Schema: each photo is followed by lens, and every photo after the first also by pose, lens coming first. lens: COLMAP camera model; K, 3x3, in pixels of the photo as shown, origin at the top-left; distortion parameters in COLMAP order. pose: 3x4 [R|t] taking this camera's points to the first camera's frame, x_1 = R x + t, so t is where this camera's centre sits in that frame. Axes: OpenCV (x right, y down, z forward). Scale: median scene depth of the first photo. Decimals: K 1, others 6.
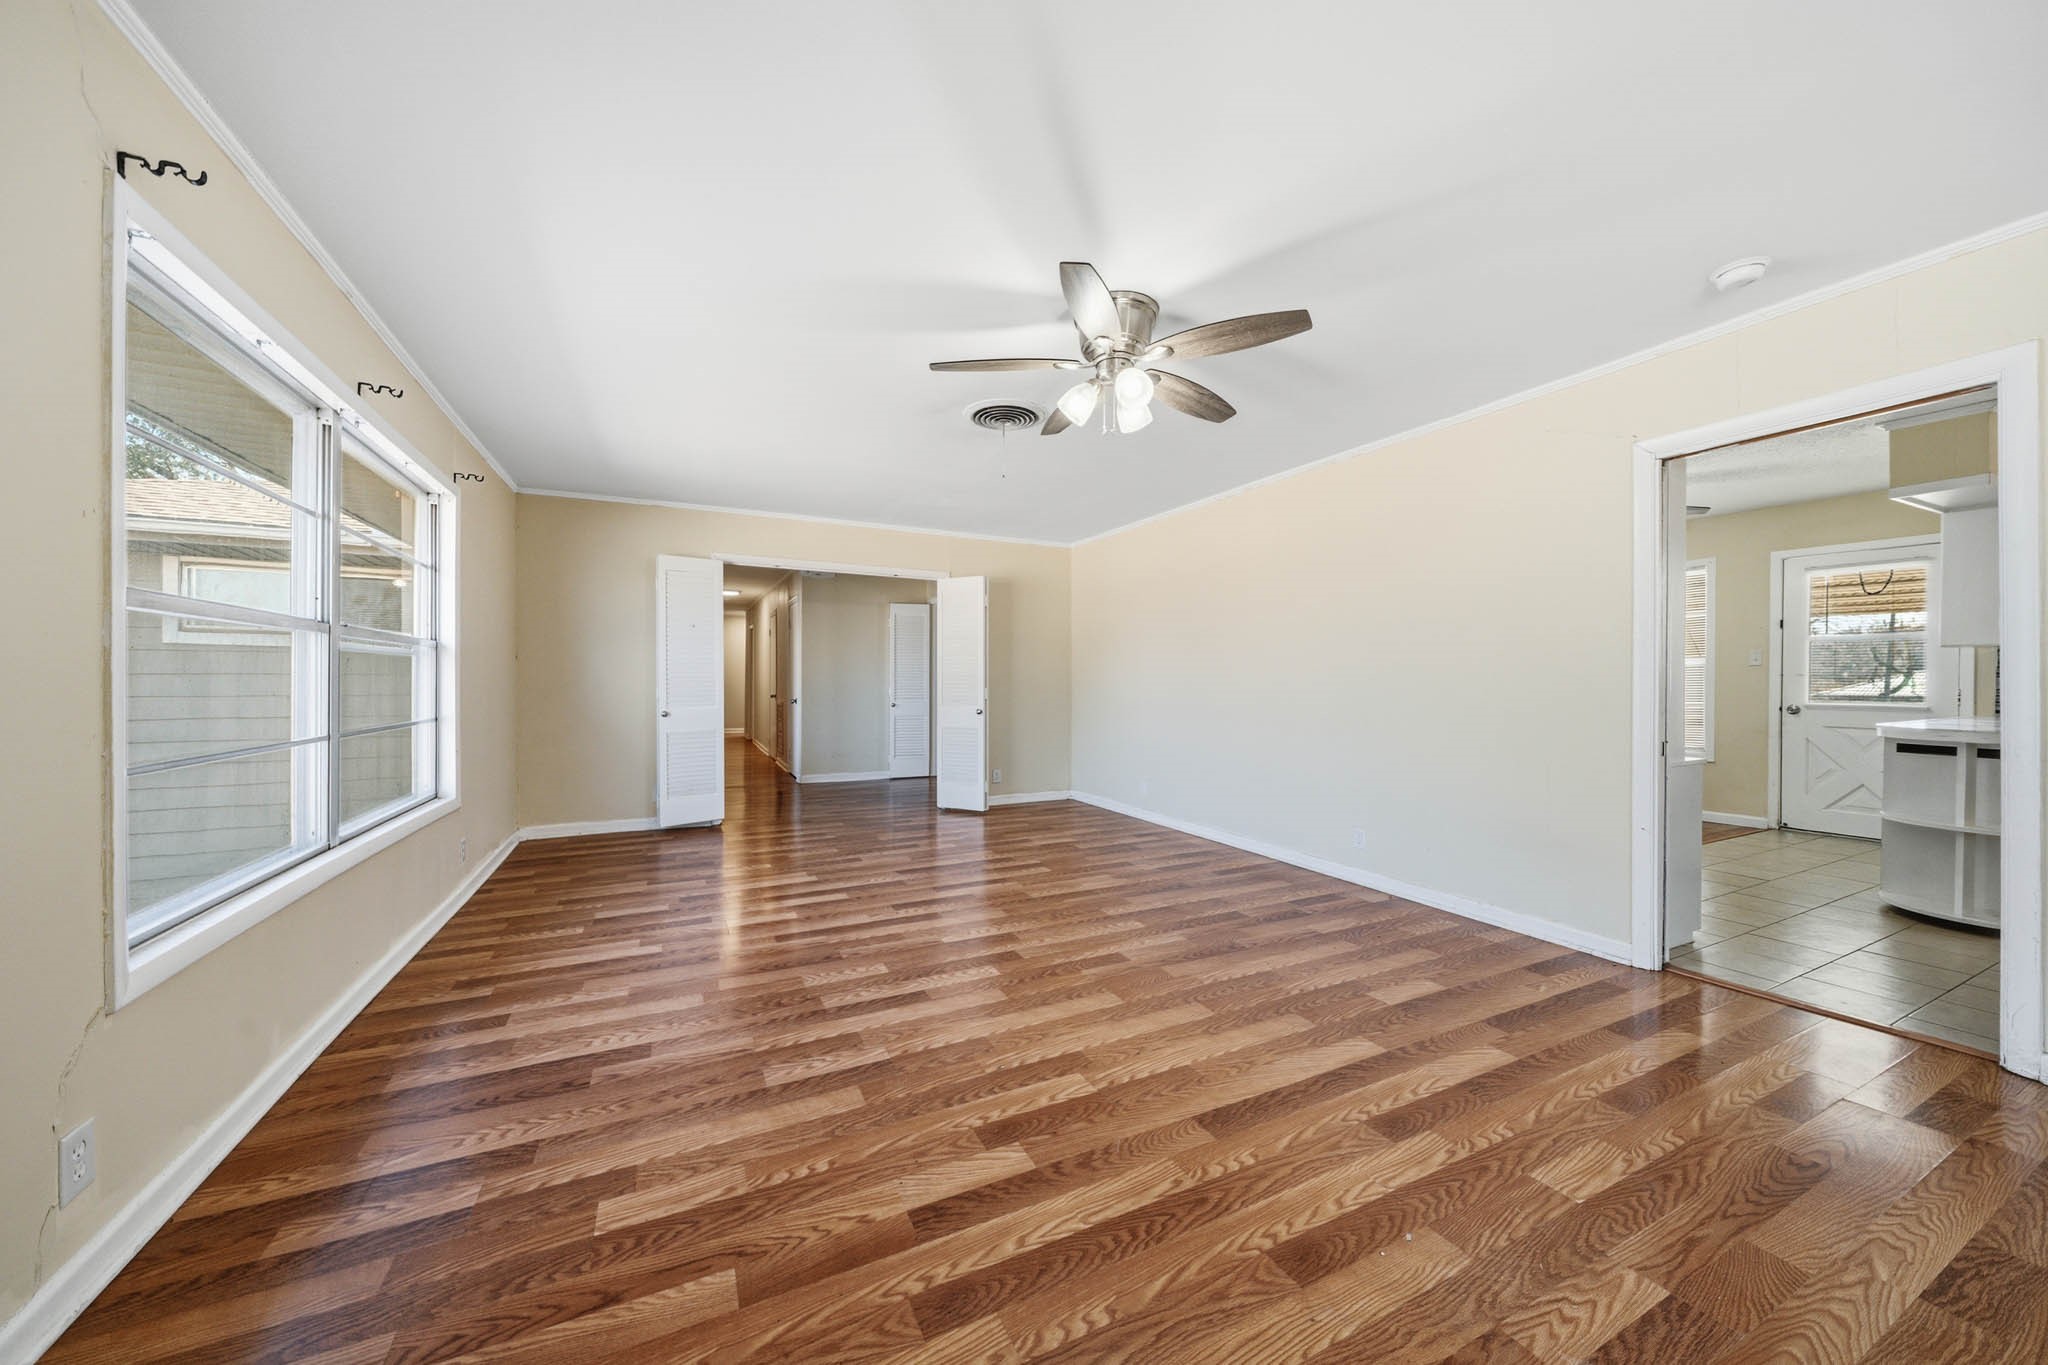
lens RADIAL K [[704.4, 0, 1024.0], [0, 704.4, 682.5], [0, 0, 1]] dist [-0.000023, -0.000024]
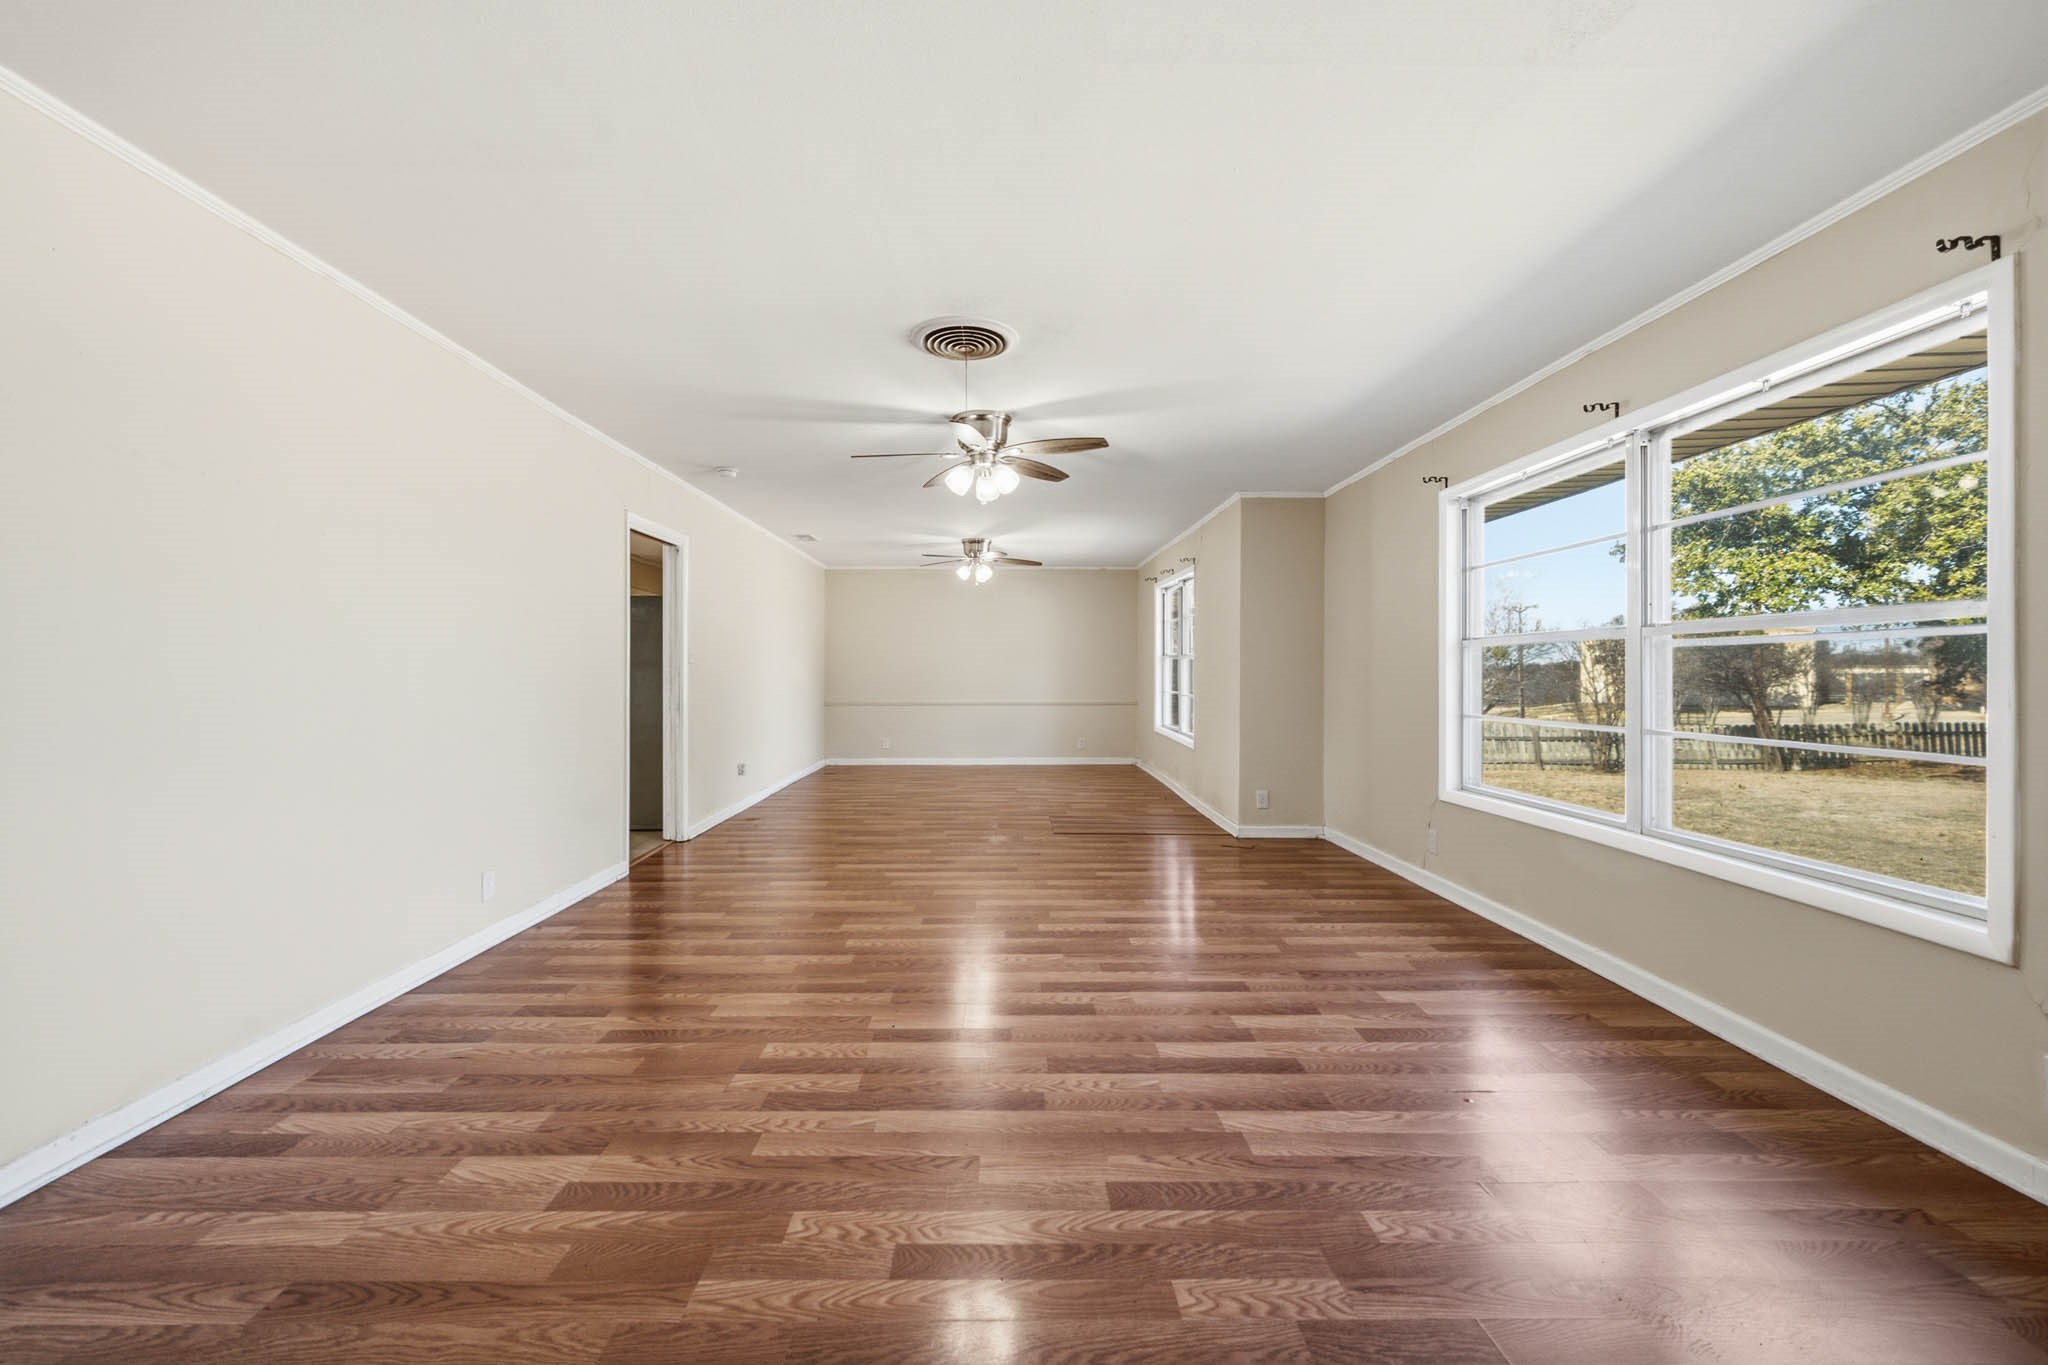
lens RADIAL K [[822.6, 0, 1024.0], [0, 822.6, 682.5], [0, 0, 1]] dist [-0.000297, -0.000016]
pose [[-0.905545, -0.003658, 0.424234, -0.468347], [0.000845, 0.999945, 0.010424, -0.004877], [-0.424249, 0.009798, -0.905492, 1.774254]]
